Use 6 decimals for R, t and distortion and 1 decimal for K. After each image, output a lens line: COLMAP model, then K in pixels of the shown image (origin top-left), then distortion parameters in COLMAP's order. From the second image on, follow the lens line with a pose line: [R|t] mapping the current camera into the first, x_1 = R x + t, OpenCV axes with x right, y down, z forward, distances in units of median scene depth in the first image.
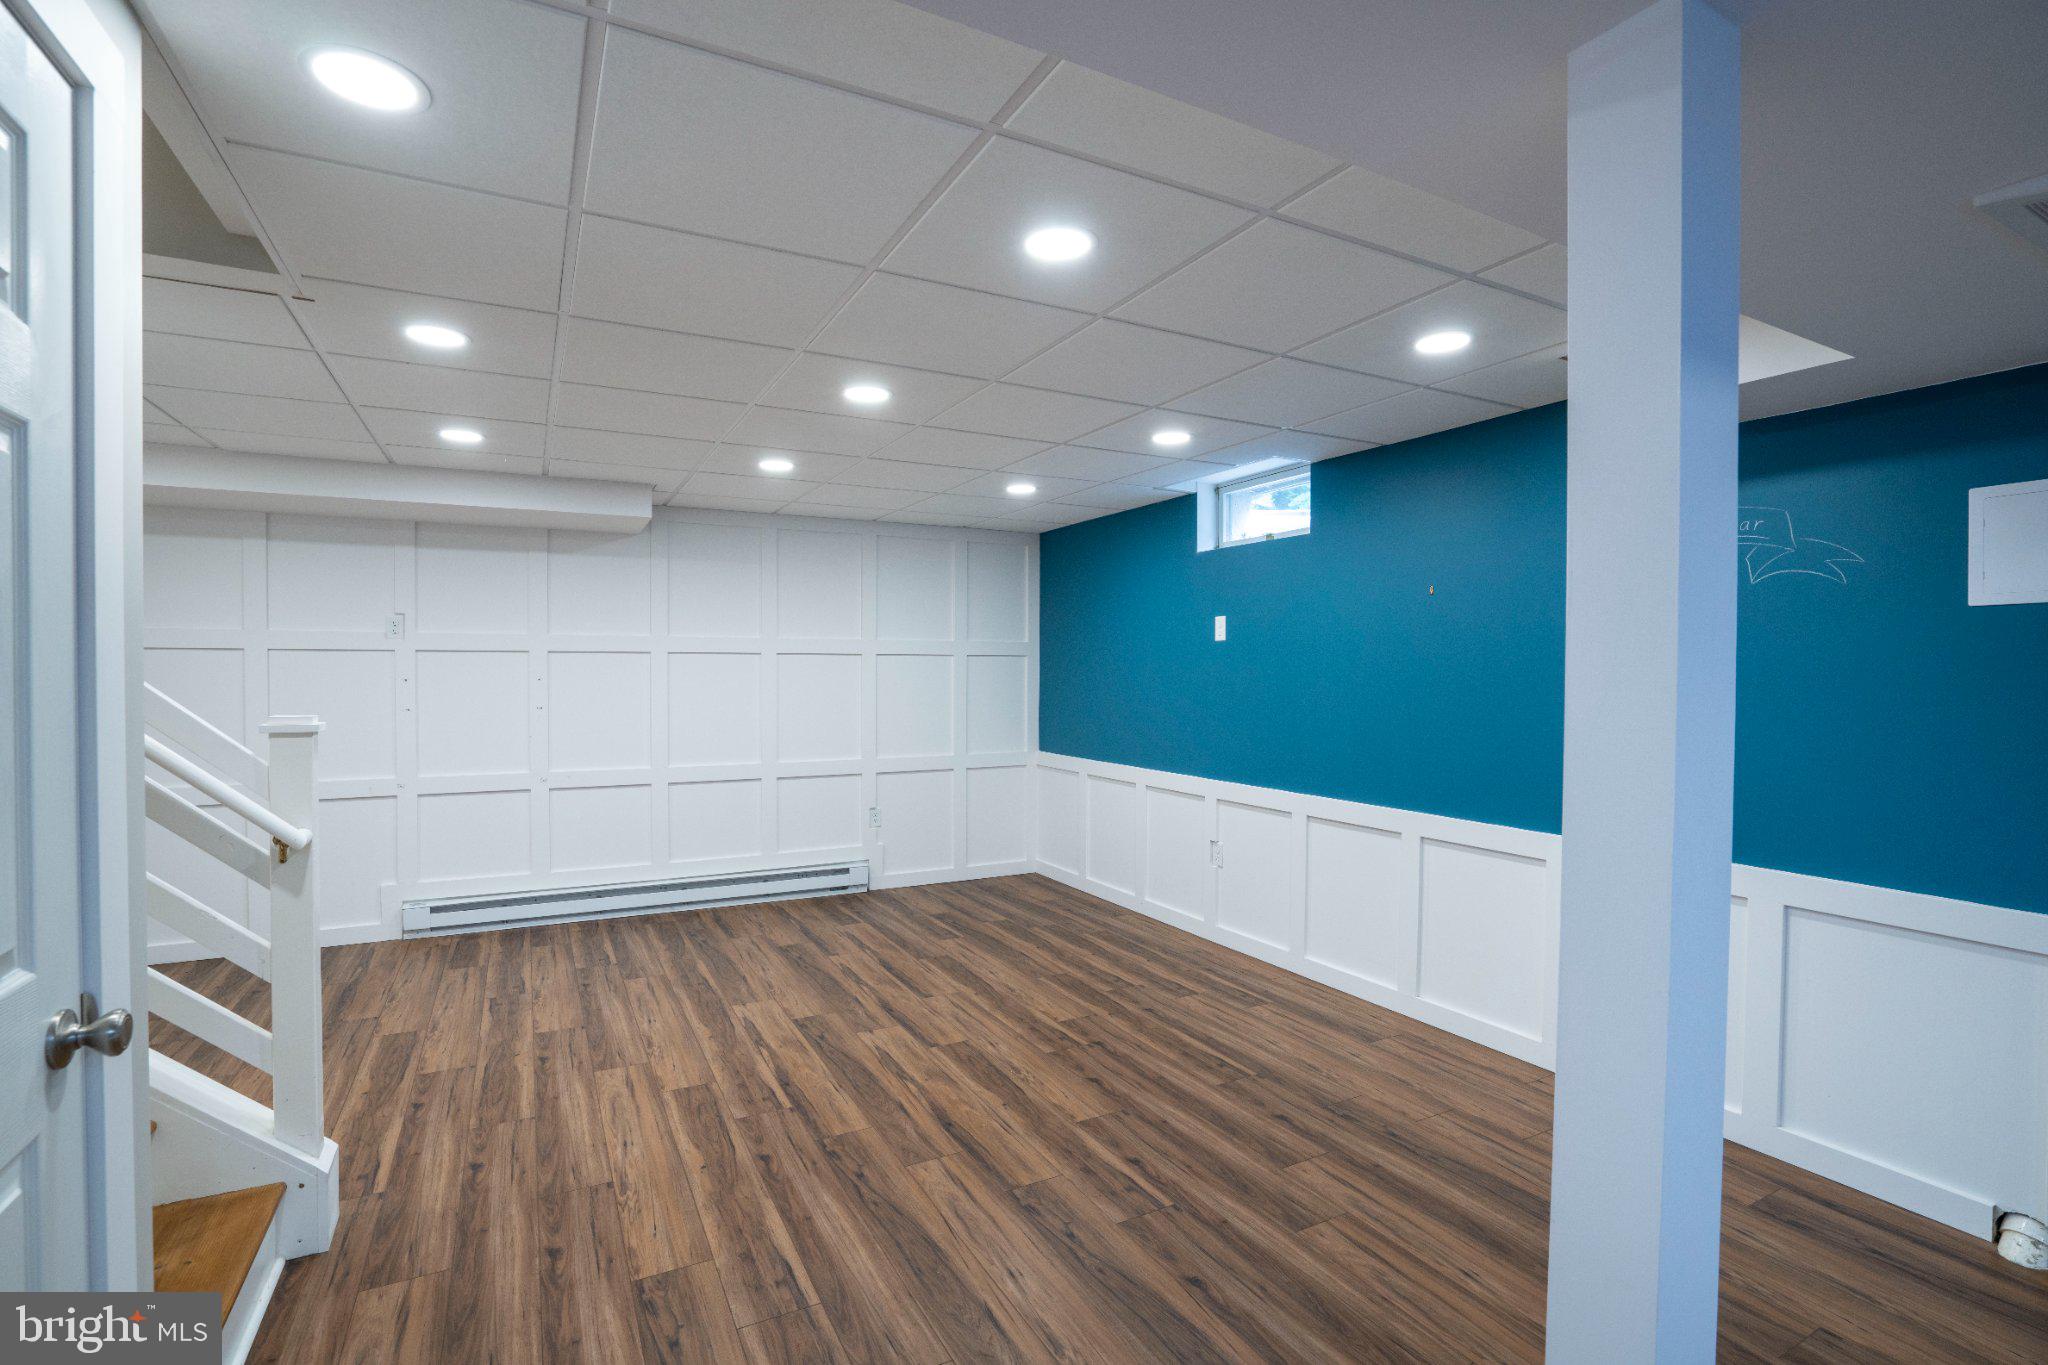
lens RADIAL K [[944.9, 0, 1014.6], [0, 944.9, 683.0], [0, 0, 1]] dist [-0.058848, 0.021874]
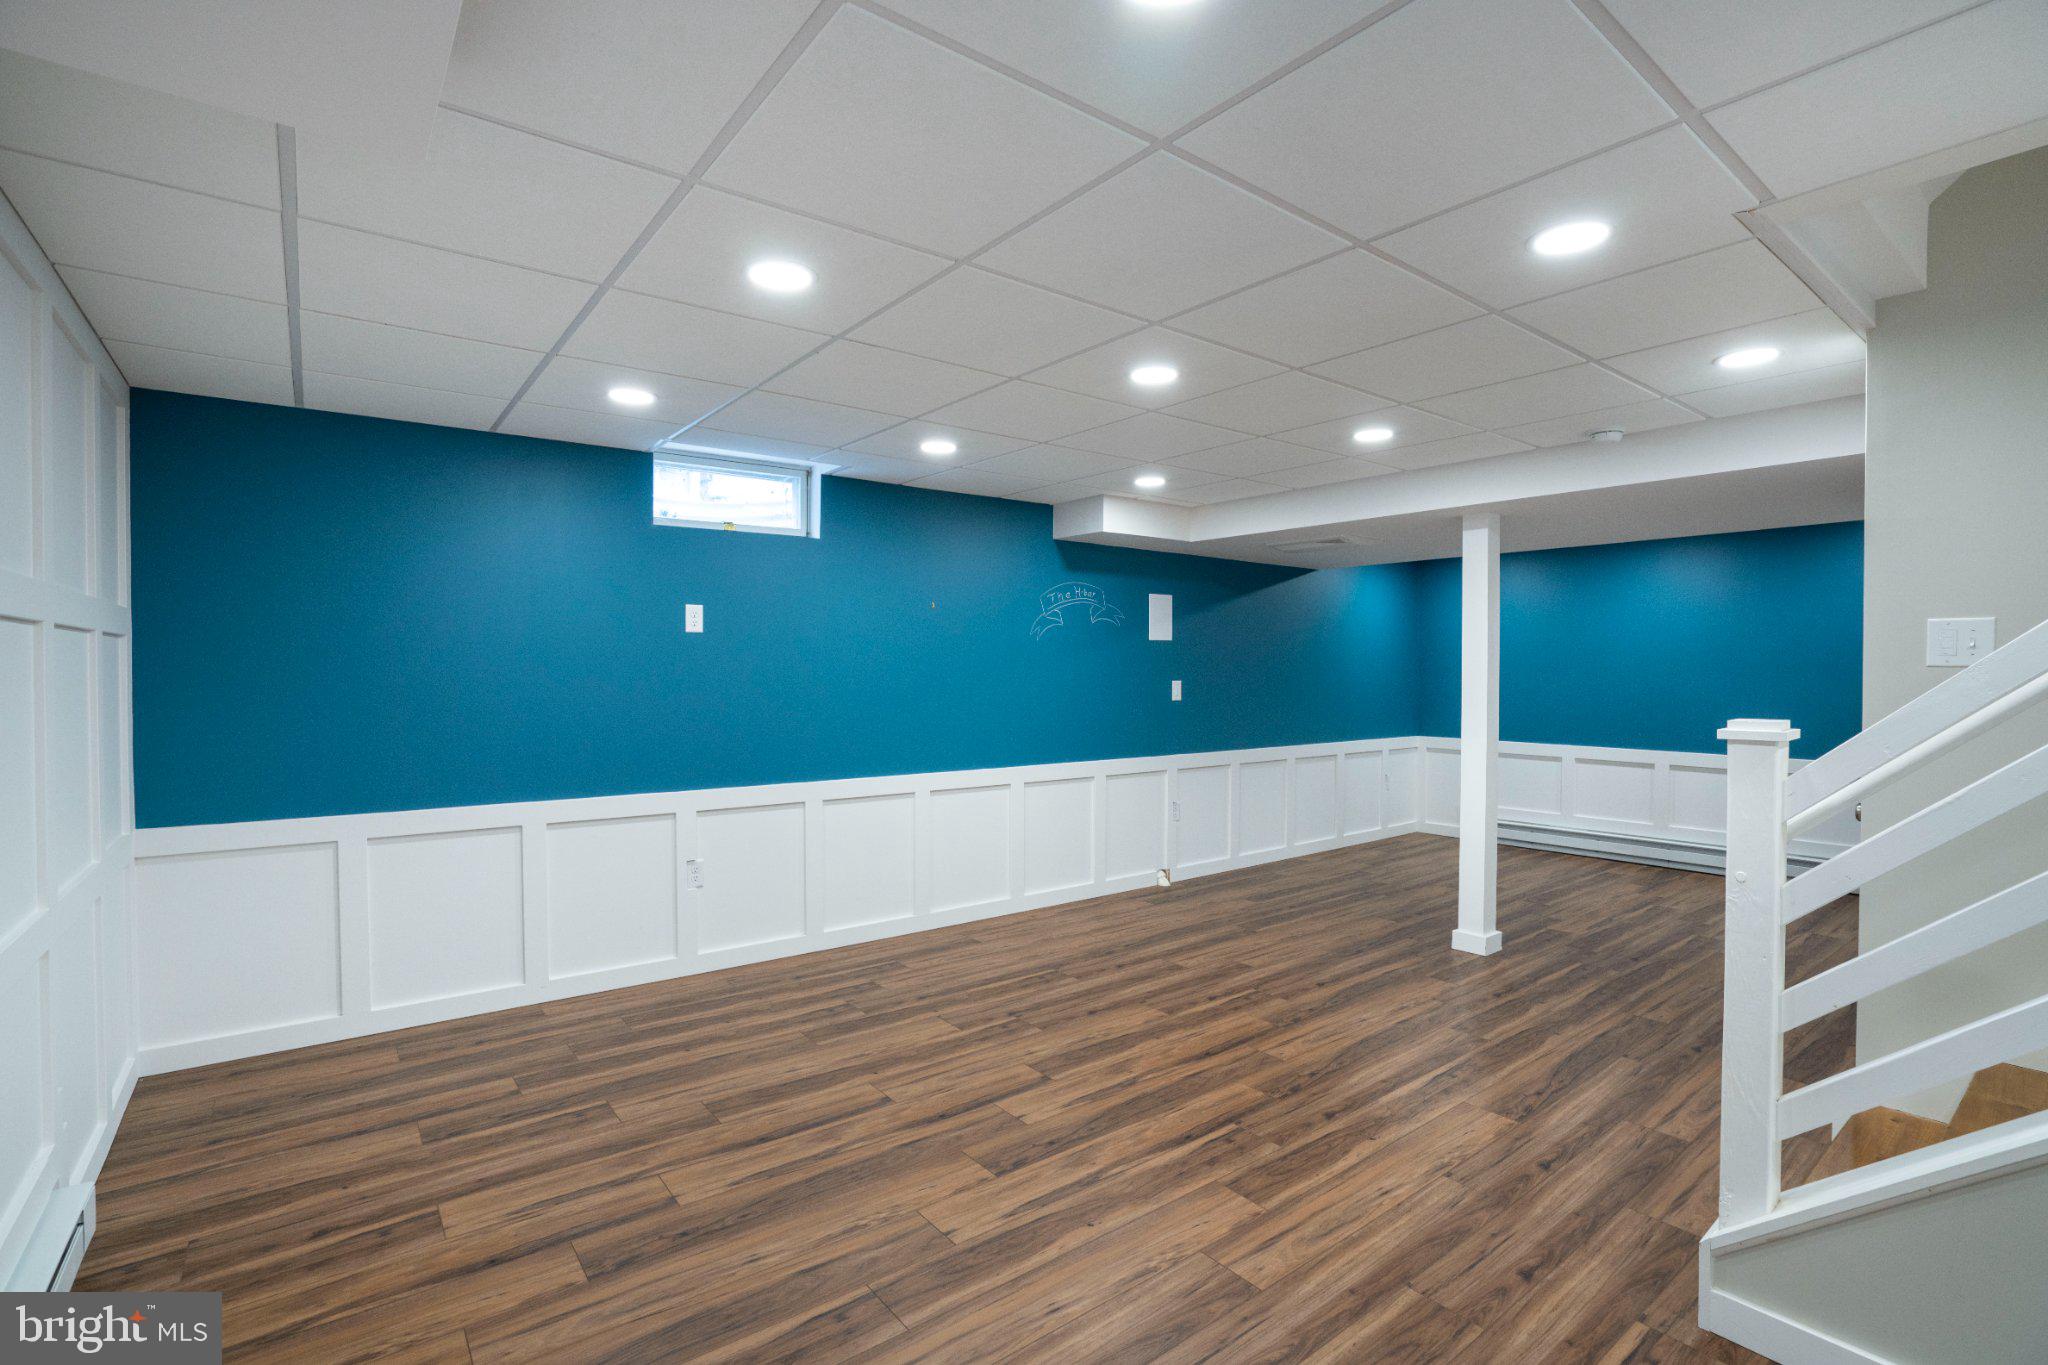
lens RADIAL K [[944.9, 0, 1025.5], [0, 944.9, 670.3], [0, 0, 1]] dist [-0.058848, 0.021874]
pose [[-0.174944, -0.003834, 0.984571, -1.009885], [0.011059, 0.999922, 0.005859, -0.015381], [-0.984516, 0.011913, -0.174888, 1.215945]]
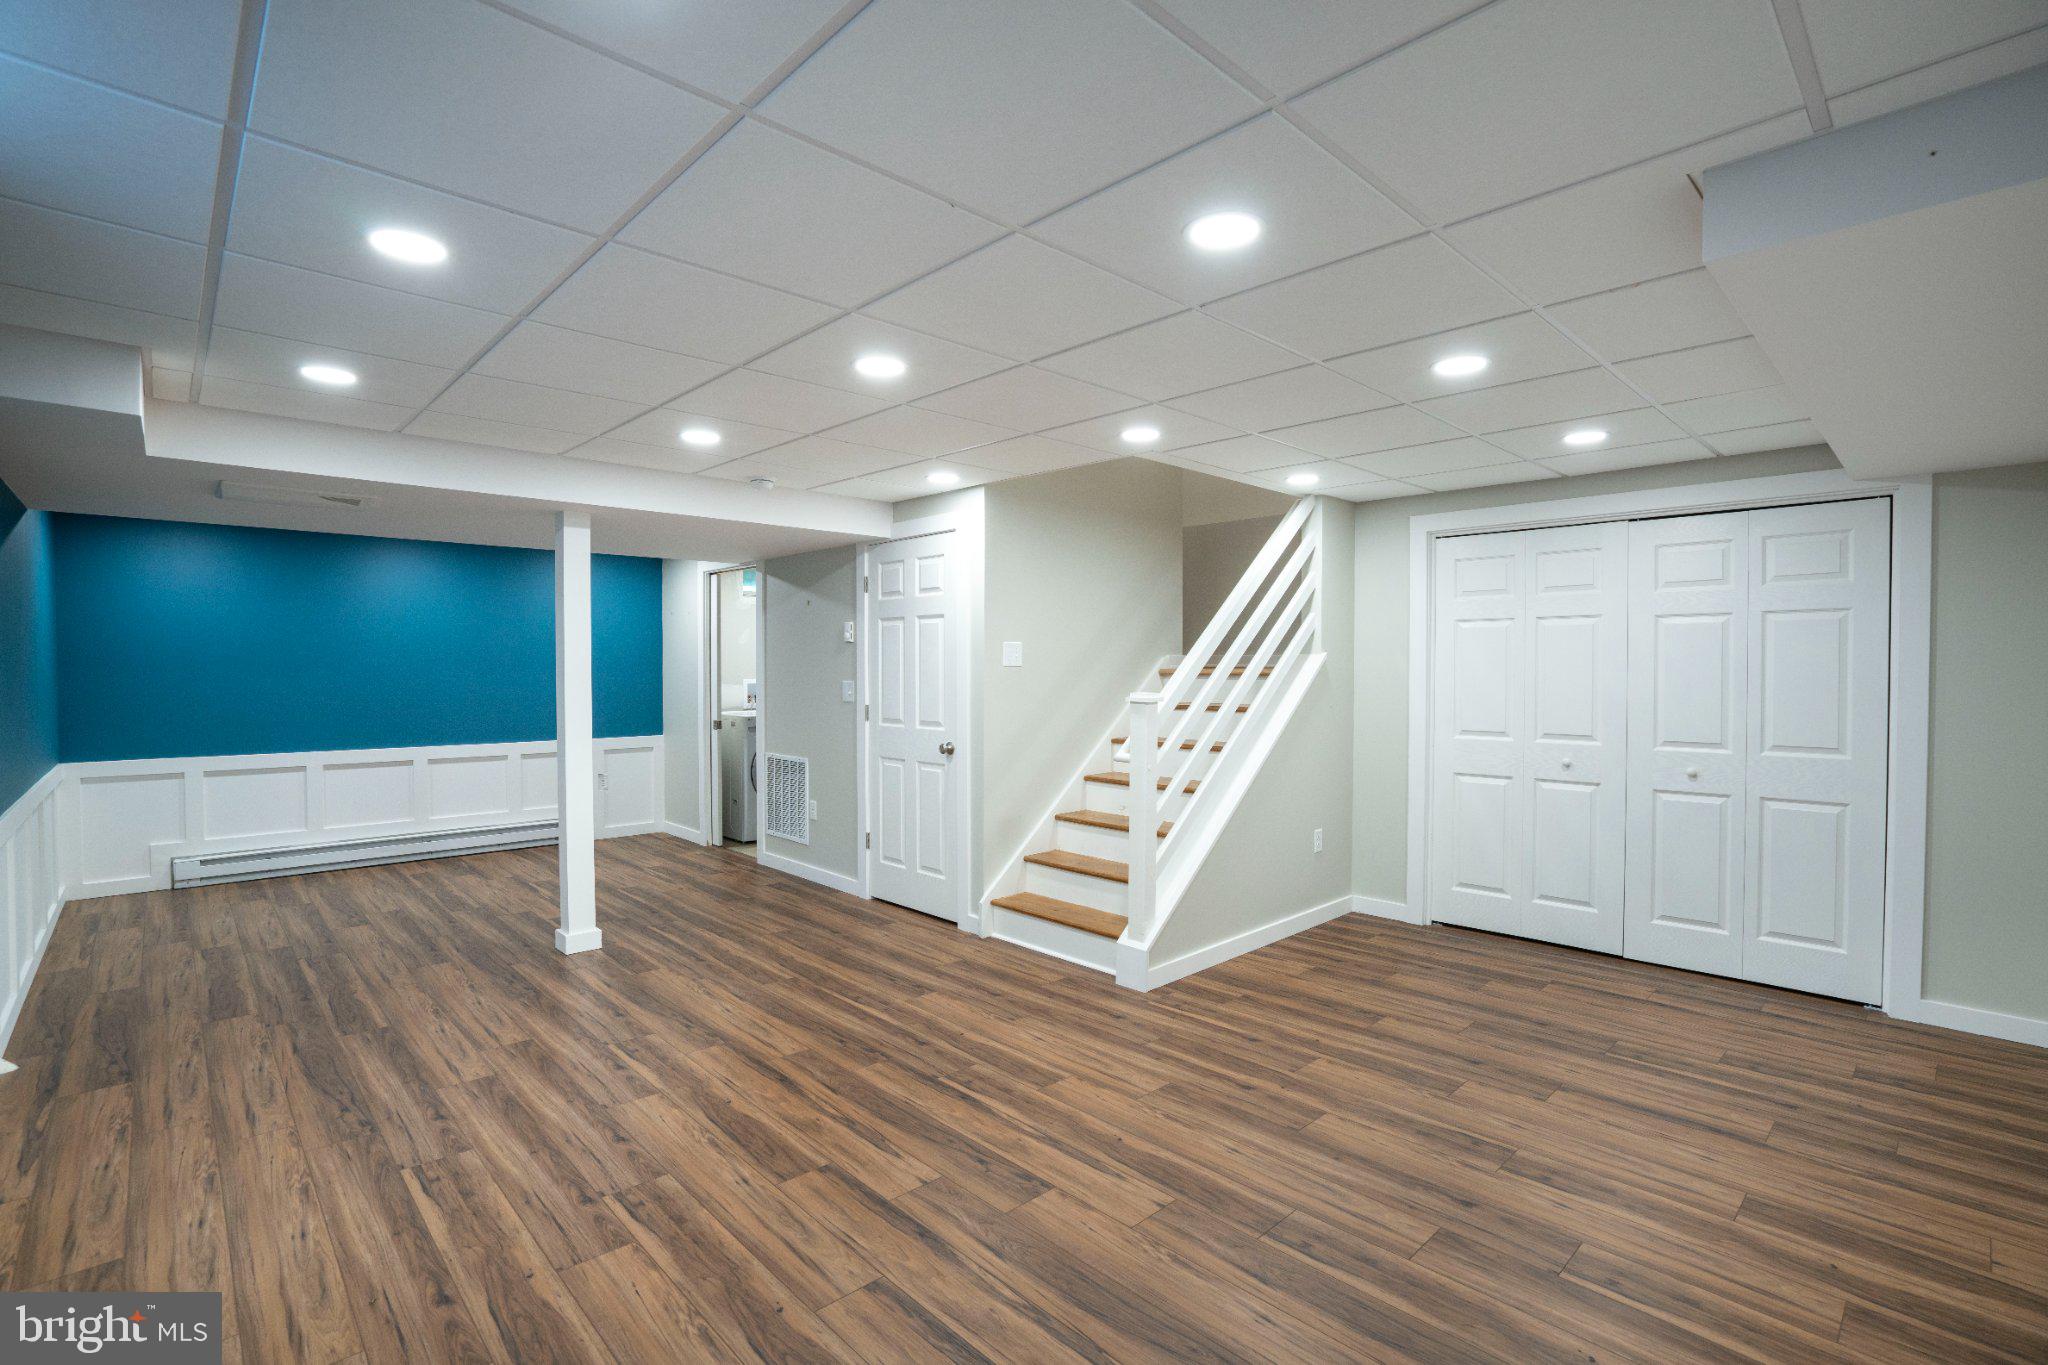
lens RADIAL K [[944.9, 0, 1018.8], [0, 944.9, 683.6], [0, 0, 1]] dist [-0.058848, 0.021874]
pose [[-0.963397, 0.000537, -0.268078, -0.038184], [-0.007888, 0.999508, 0.030349, -0.024512], [0.267962, 0.031353, -0.962919, 1.806583]]
